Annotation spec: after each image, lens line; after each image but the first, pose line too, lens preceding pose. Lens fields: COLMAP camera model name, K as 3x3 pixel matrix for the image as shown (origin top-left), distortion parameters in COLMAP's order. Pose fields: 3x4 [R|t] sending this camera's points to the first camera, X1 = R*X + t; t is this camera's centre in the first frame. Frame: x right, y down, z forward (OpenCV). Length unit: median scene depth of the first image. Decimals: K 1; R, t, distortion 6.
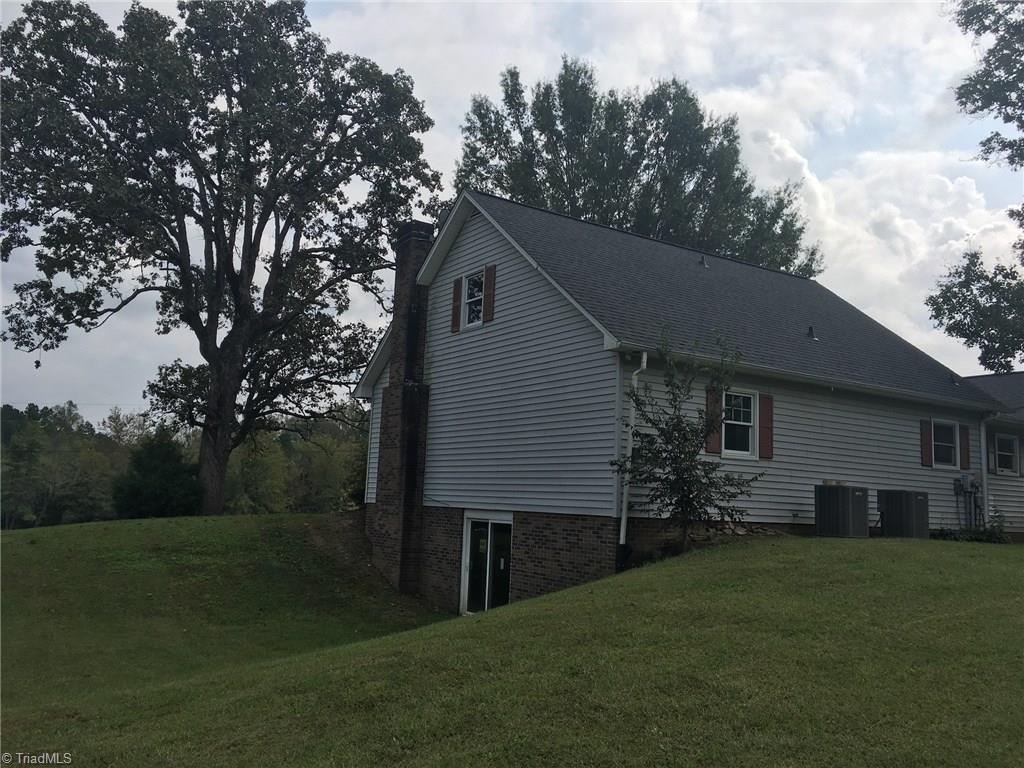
lens RADIAL K [[862.9, 0, 511.5], [0, 862.9, 384.0], [0, 0, 1]] dist [0.079207, -0.002188]
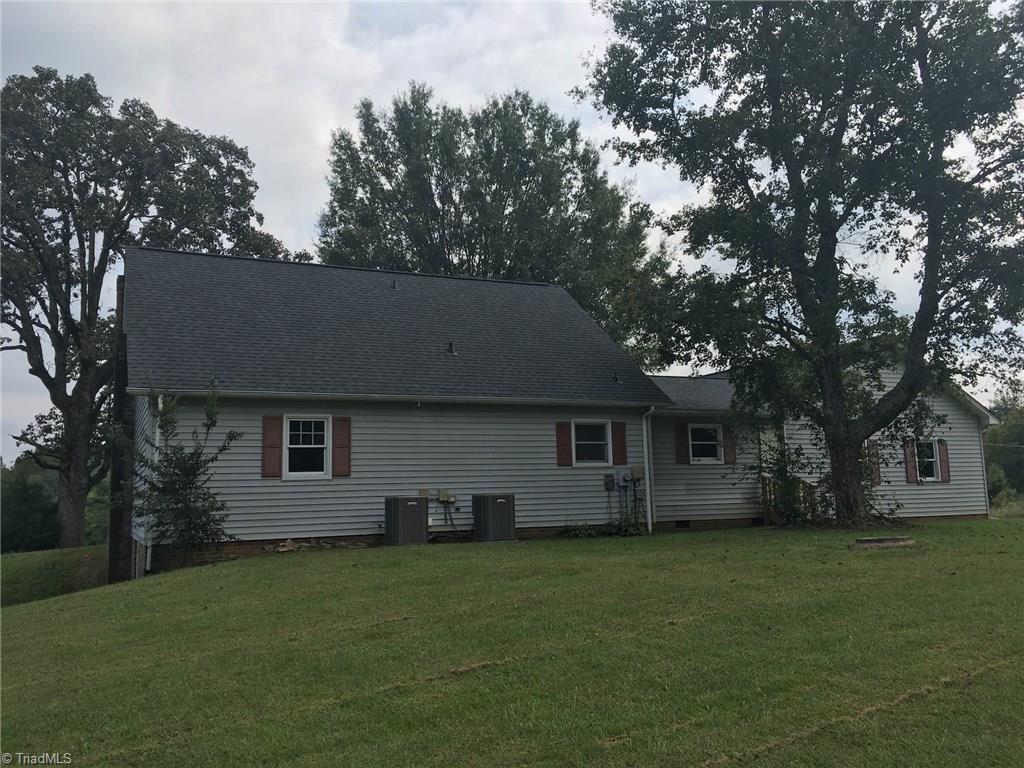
lens RADIAL K [[862.9, 0, 511.5], [0, 862.9, 384.0], [0, 0, 1]] dist [0.079207, -0.002188]
pose [[0.985117, -0.086838, -0.148333, 0.567412], [0.087139, 0.996186, -0.004482, -0.004366], [0.148156, -0.008510, 0.988927, -0.026528]]
